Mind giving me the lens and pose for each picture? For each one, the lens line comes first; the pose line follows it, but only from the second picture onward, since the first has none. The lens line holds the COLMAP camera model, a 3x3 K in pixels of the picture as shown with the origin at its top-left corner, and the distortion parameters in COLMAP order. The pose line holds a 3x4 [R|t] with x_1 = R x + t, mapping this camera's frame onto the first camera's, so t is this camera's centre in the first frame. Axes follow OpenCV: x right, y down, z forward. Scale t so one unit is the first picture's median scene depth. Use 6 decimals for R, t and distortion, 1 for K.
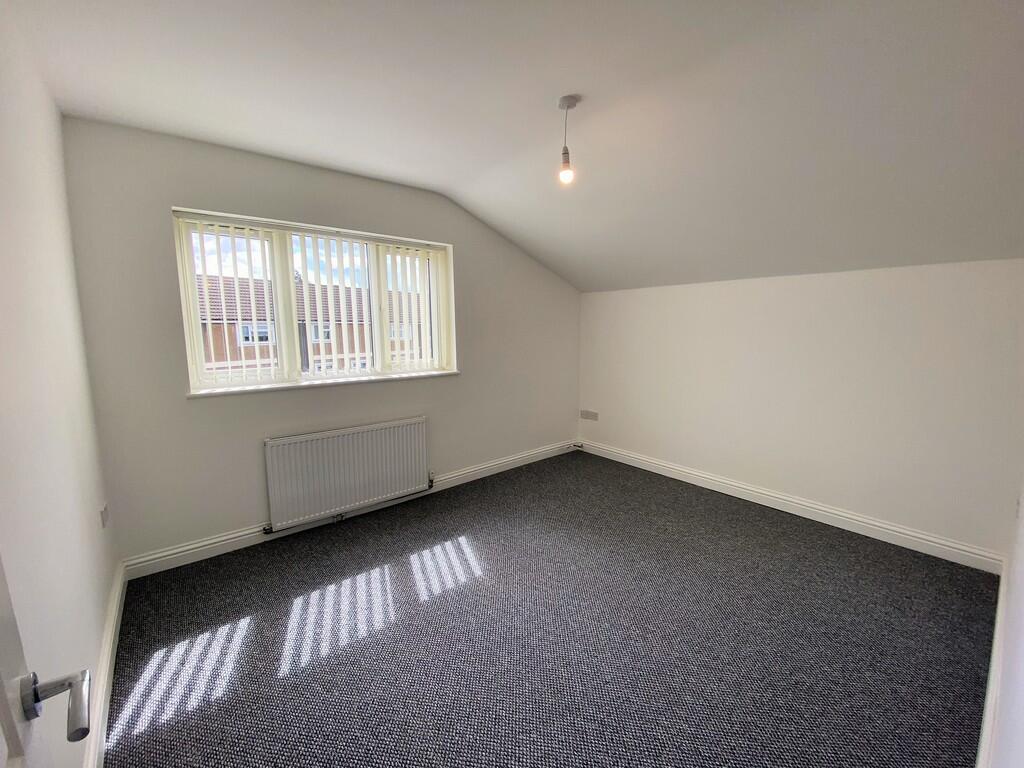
lens RADIAL K [[432.1, 0, 512.0], [0, 432.1, 384.0], [0, 0, 1]] dist [0.075193, 0.000006]
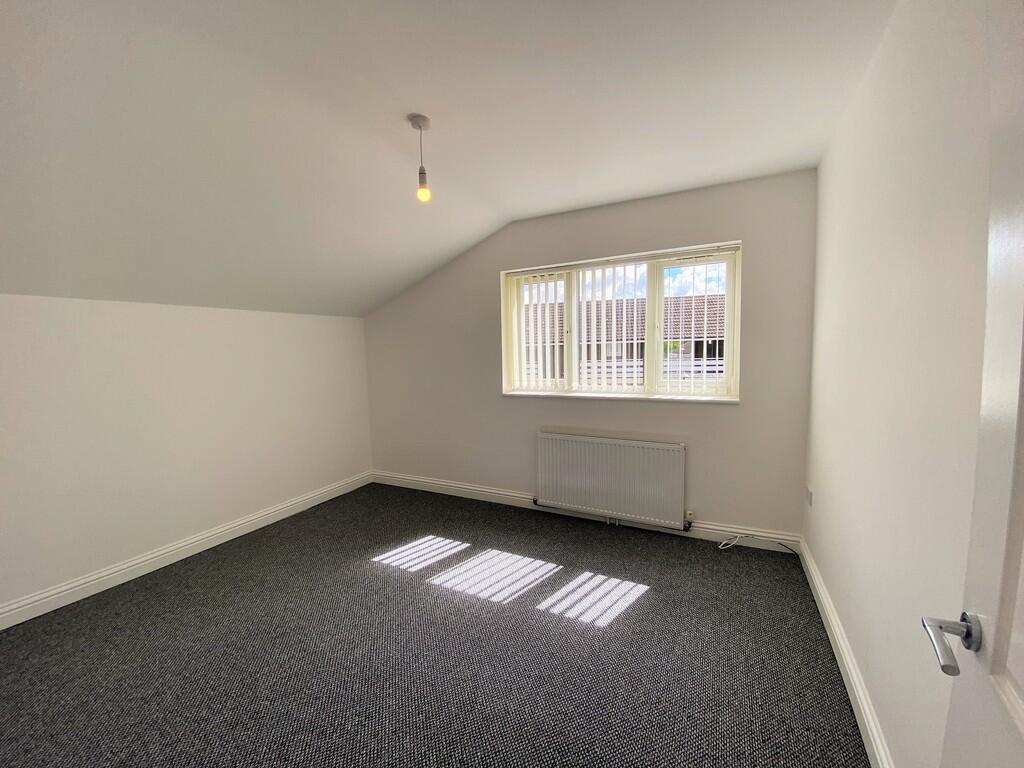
lens RADIAL K [[414.6, 0, 512.0], [0, 414.6, 384.0], [0, 0, 1]] dist [0.000052, -0.000033]
pose [[0.375354, 0.077477, -0.923638, 0.464848], [-0.097343, 0.994285, 0.043845, -0.057336], [0.921756, 0.073452, 0.380751, 0.384997]]
